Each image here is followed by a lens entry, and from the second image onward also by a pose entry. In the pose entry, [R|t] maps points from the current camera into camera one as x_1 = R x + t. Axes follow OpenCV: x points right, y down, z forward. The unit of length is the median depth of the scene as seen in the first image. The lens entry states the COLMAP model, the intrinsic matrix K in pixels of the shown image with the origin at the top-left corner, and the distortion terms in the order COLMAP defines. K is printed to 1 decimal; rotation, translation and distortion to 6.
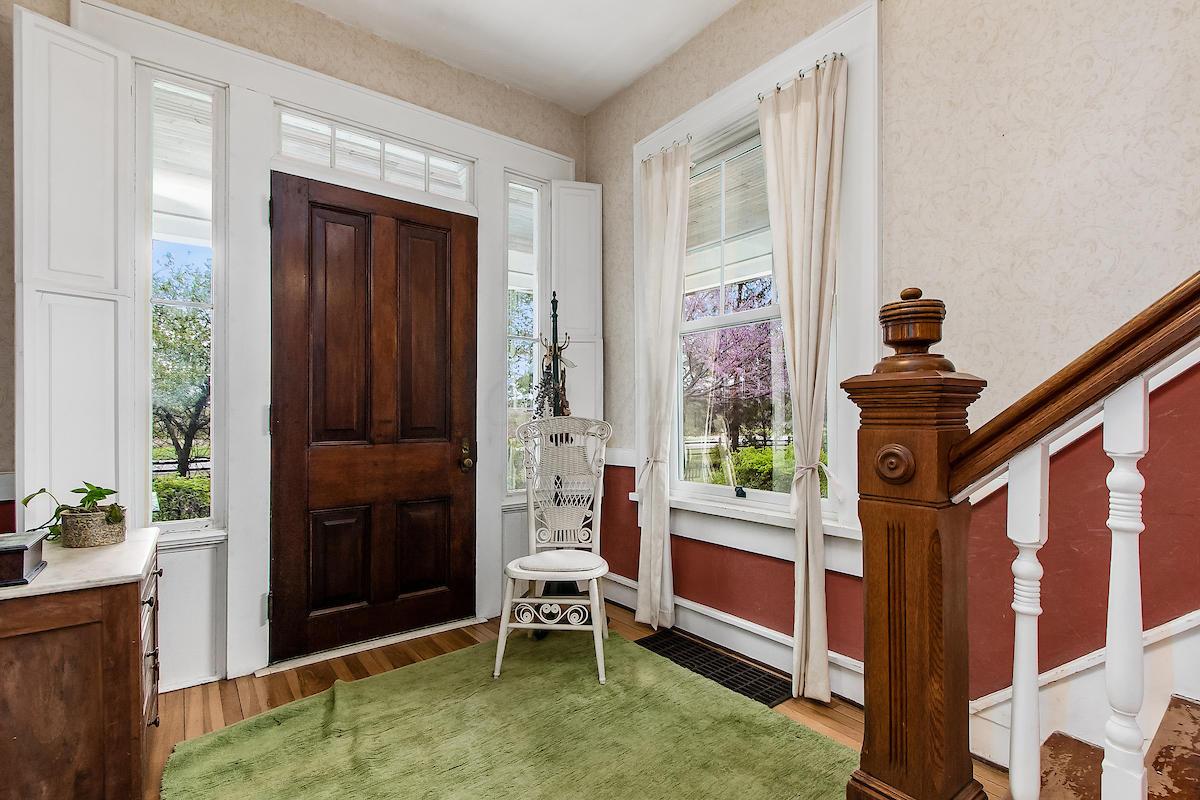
lens RADIAL K [[569.0, 0, 608.7], [0, 569.0, 406.7], [0, 0, 1]] dist [-0.002914, -0.000983]
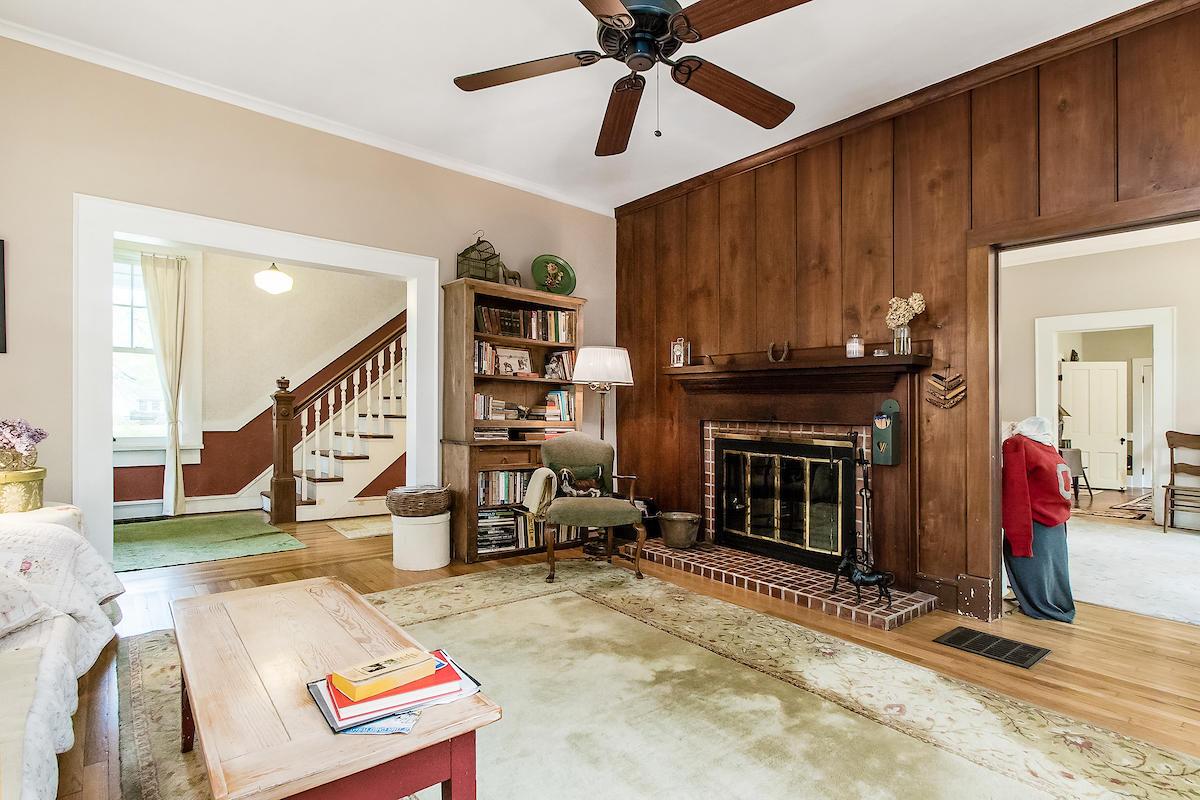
lens RADIAL K [[569.0, 0, 608.7], [0, 569.0, 406.7], [0, 0, 1]] dist [-0.002914, -0.000983]
pose [[-0.021957, 0.008923, 0.999719, -4.129900], [-0.032701, 0.999419, -0.009638, 0.002425], [-0.999224, -0.032904, -0.021652, -1.583570]]
